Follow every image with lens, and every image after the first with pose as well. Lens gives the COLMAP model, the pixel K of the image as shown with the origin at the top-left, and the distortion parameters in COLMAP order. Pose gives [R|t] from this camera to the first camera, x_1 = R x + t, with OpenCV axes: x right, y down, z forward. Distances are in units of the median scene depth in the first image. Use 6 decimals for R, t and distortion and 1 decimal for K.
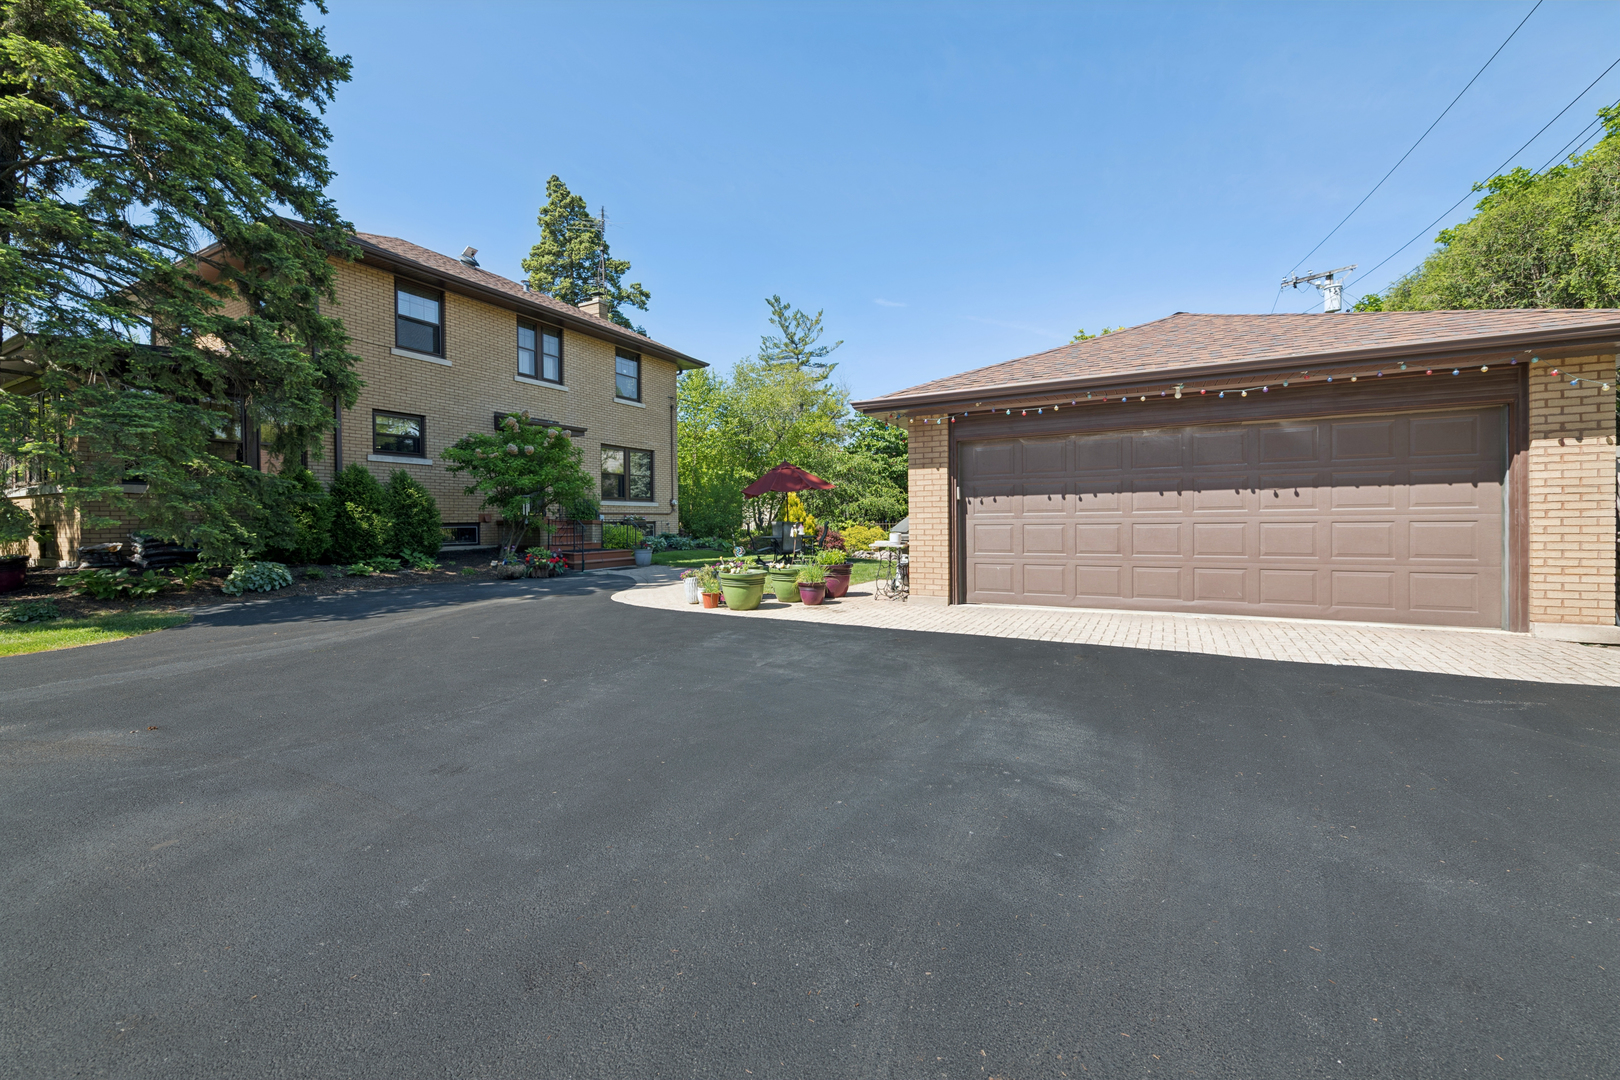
lens RADIAL K [[664.0, 0, 826.1], [0, 664.0, 554.8], [0, 0, 1]] dist [0.000272, -0.000836]
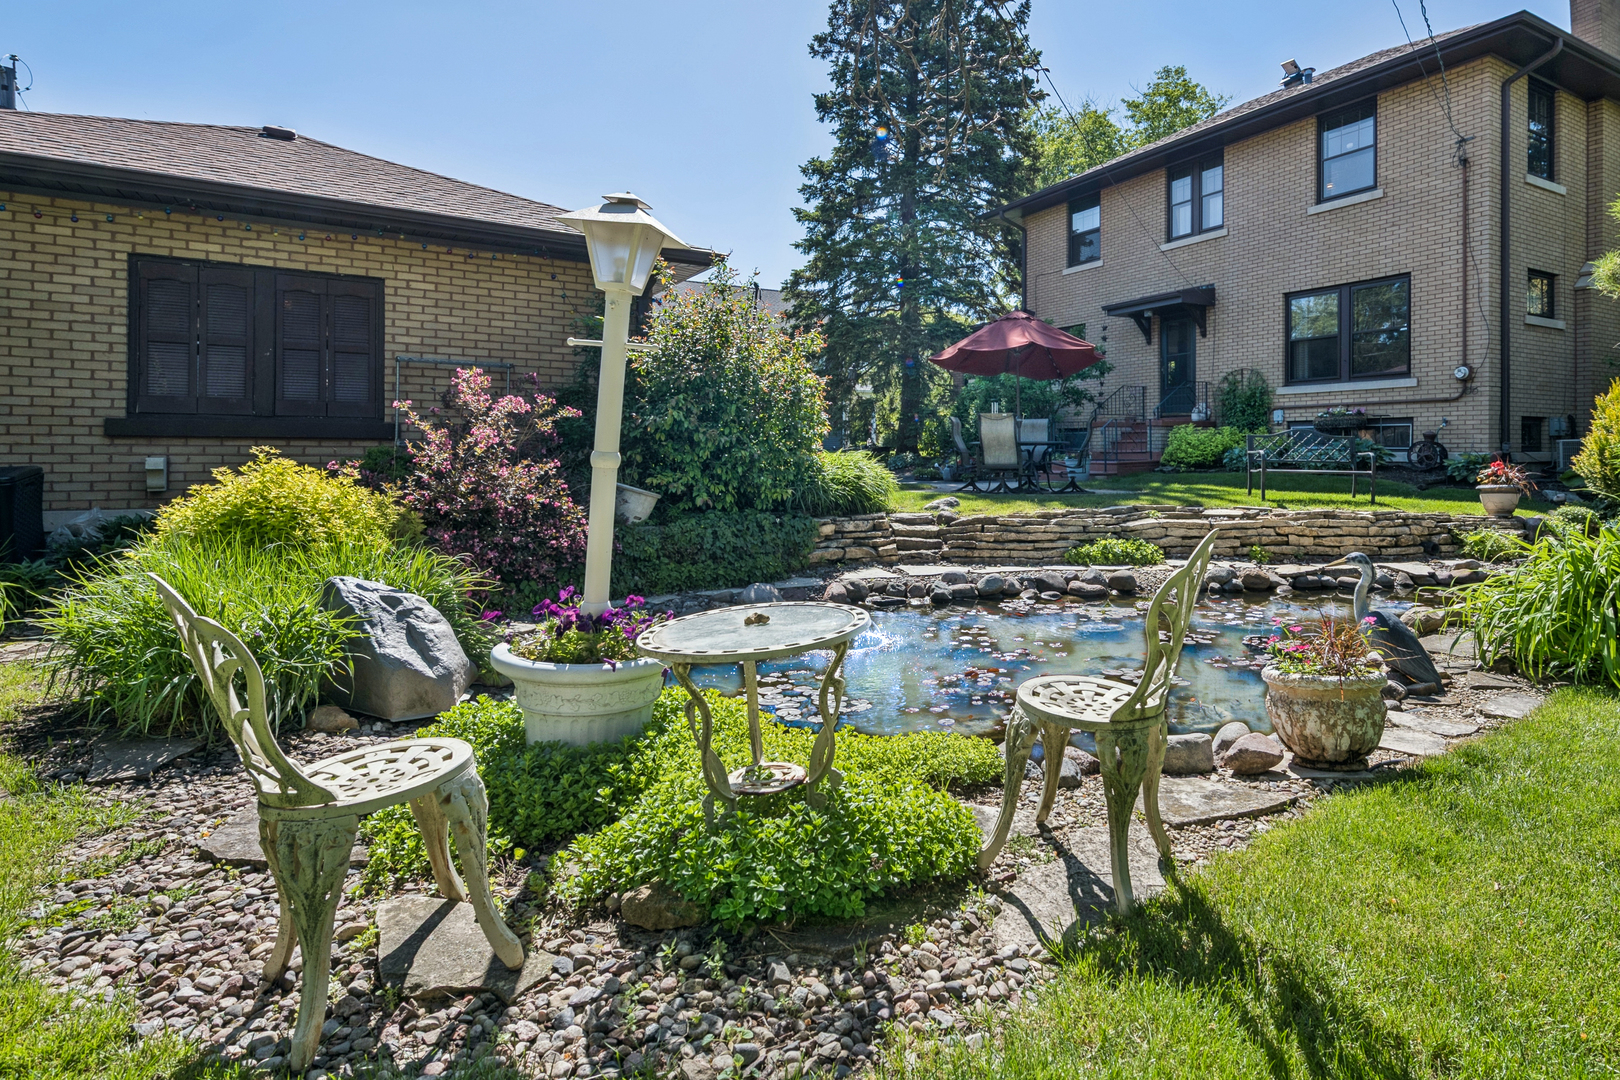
lens RADIAL K [[744.7, 0, 762.4], [0, 744.7, 548.5], [0, 0, 1]] dist [0.002345, -0.000259]
pose [[-0.610448, 0.113082, -0.783942, 0.370553], [-0.039479, 0.984182, 0.172707, -0.023523], [0.791072, 0.136378, -0.596328, 0.735314]]
